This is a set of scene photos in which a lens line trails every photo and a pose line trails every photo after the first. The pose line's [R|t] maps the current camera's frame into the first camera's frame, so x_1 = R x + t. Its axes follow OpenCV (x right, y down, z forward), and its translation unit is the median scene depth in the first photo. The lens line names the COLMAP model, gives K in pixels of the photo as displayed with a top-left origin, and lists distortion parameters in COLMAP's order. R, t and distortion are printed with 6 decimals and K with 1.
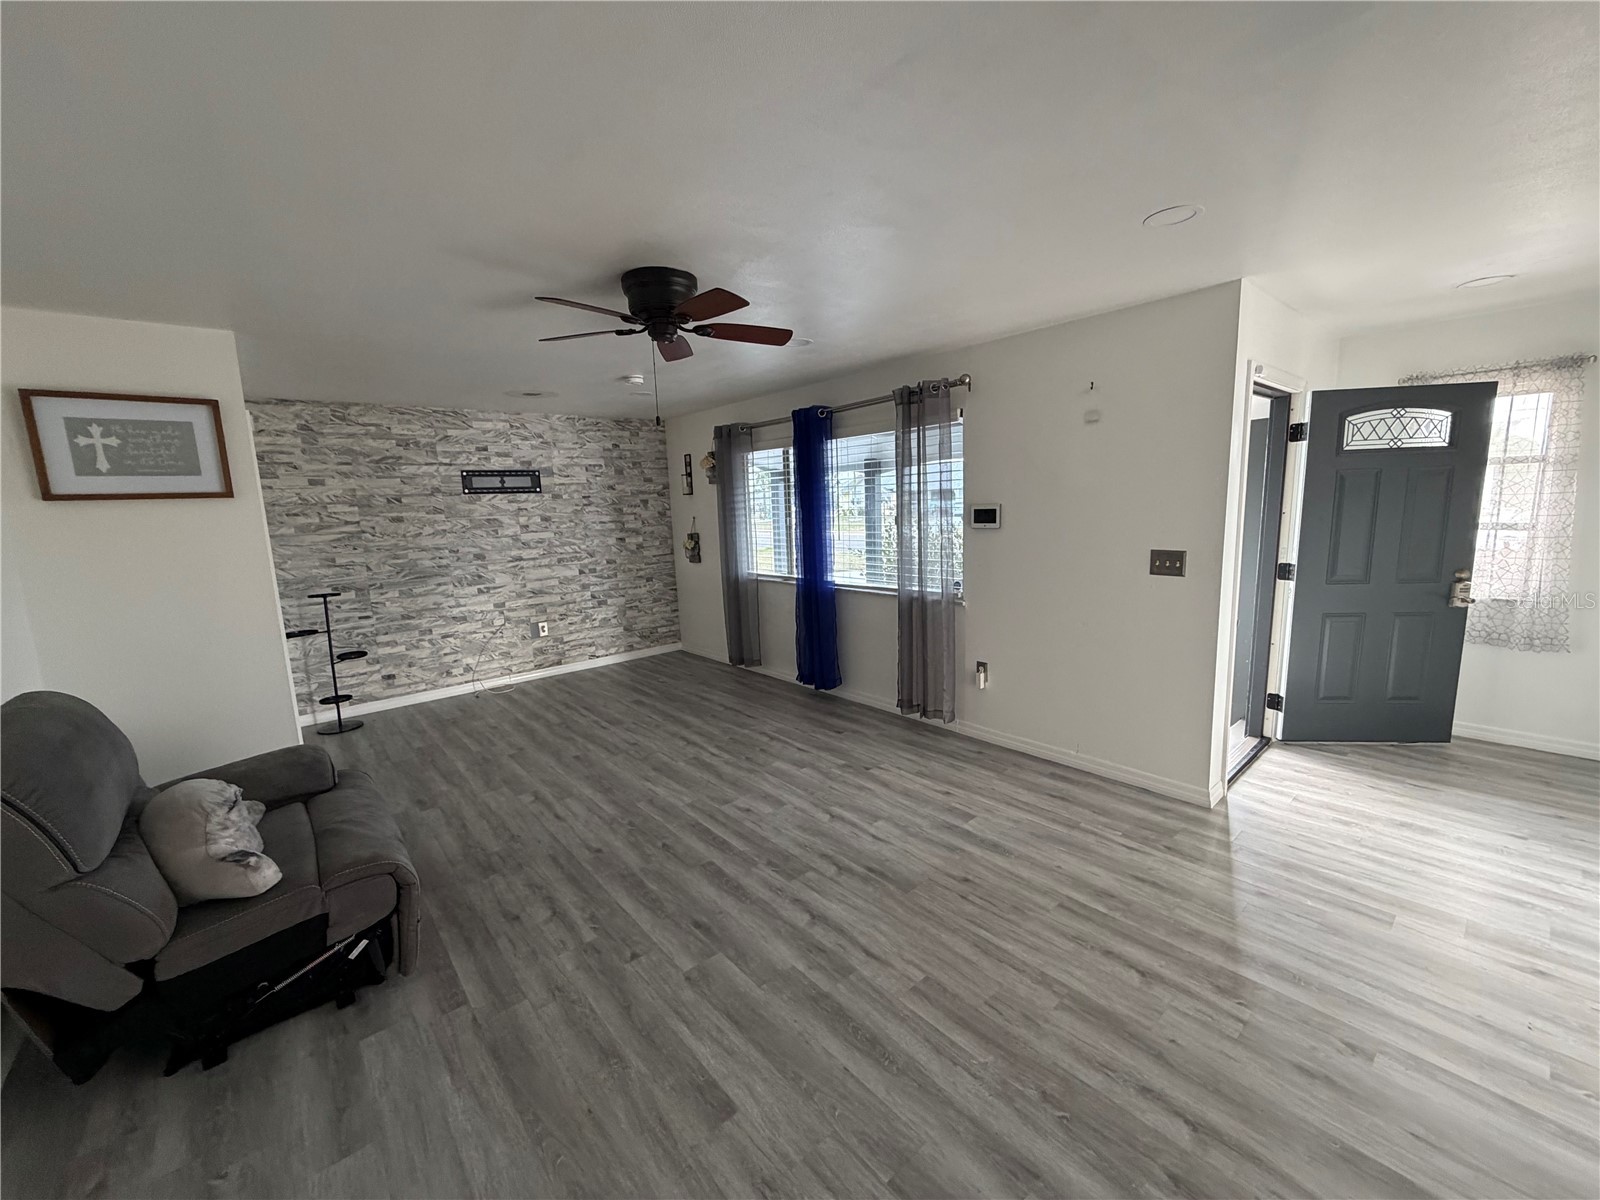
lens RADIAL K [[640.0, 0, 794.1], [0, 640.0, 595.9], [0, 0, 1]] dist [-0.001002, 0.000542]
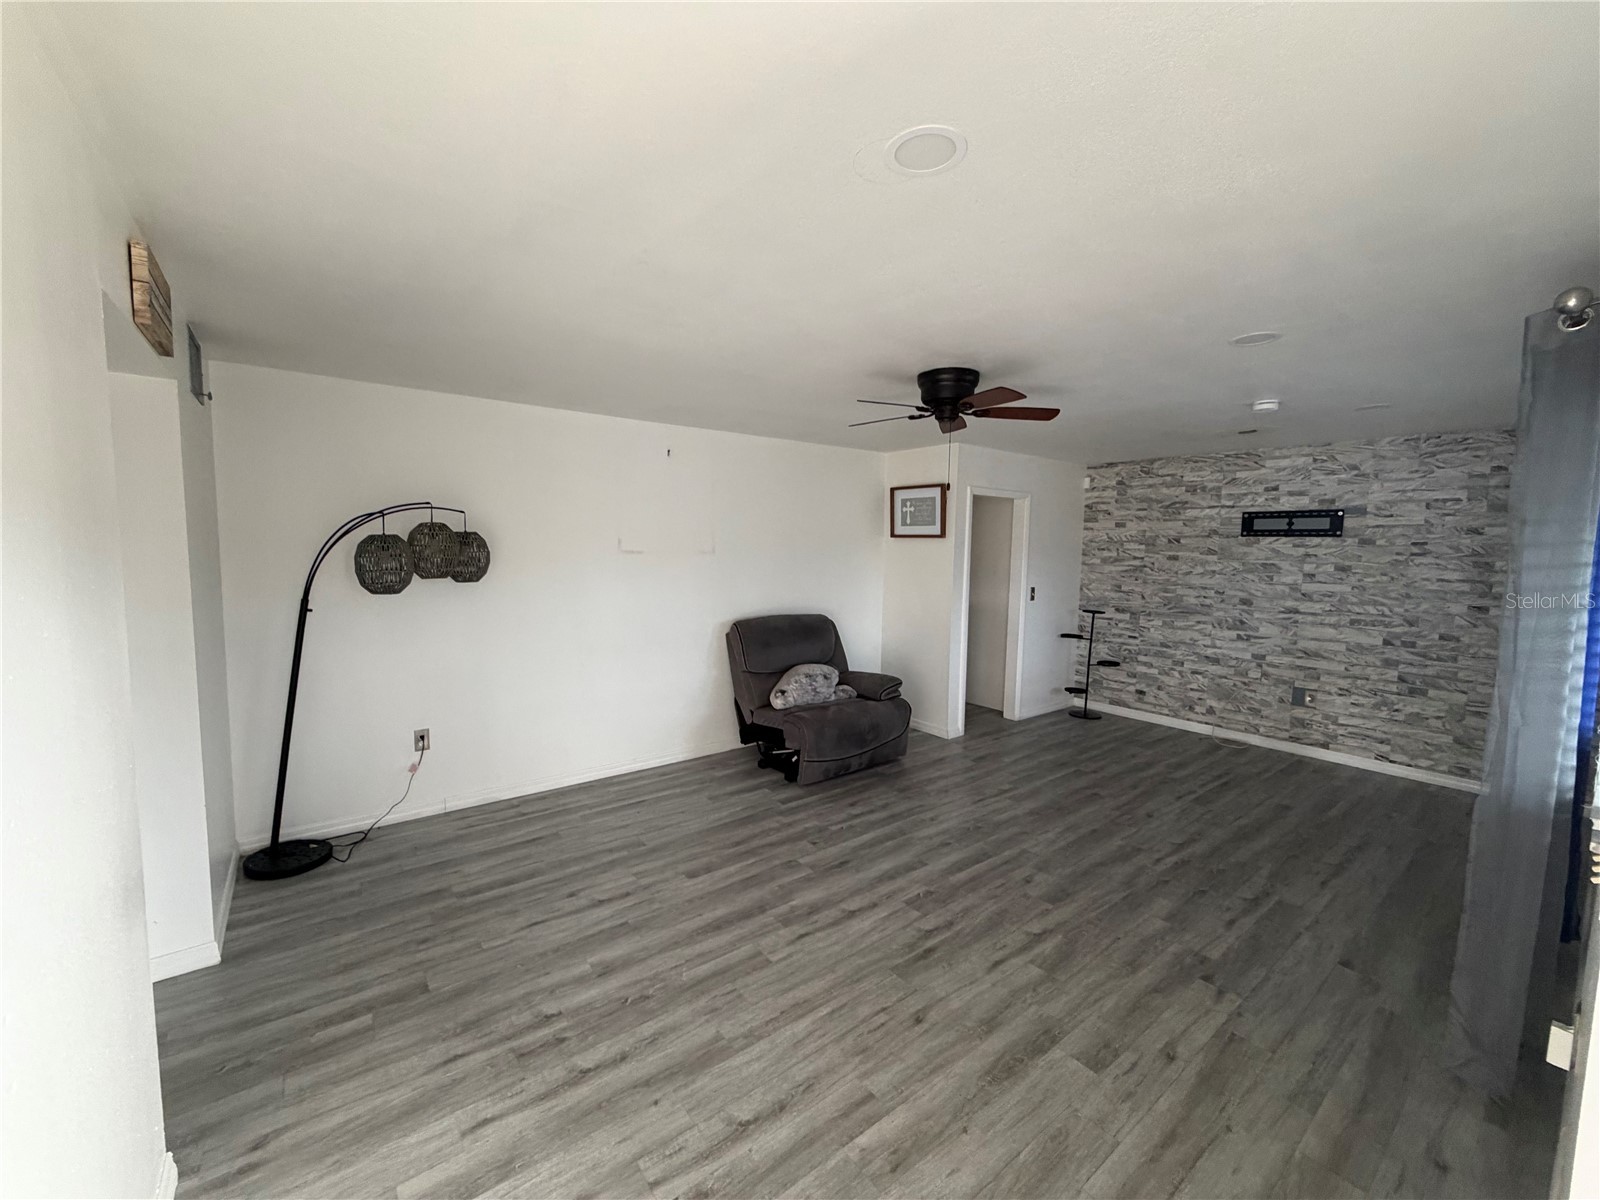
lens RADIAL K [[640.0, 0, 794.0], [0, 640.0, 598.2], [0, 0, 1]] dist [-0.001002, 0.000542]
pose [[-0.049428, 0.121179, -0.991399, 0.617030], [-0.159290, 0.978951, 0.127599, -0.103034], [0.985994, 0.164227, -0.029085, 0.461799]]
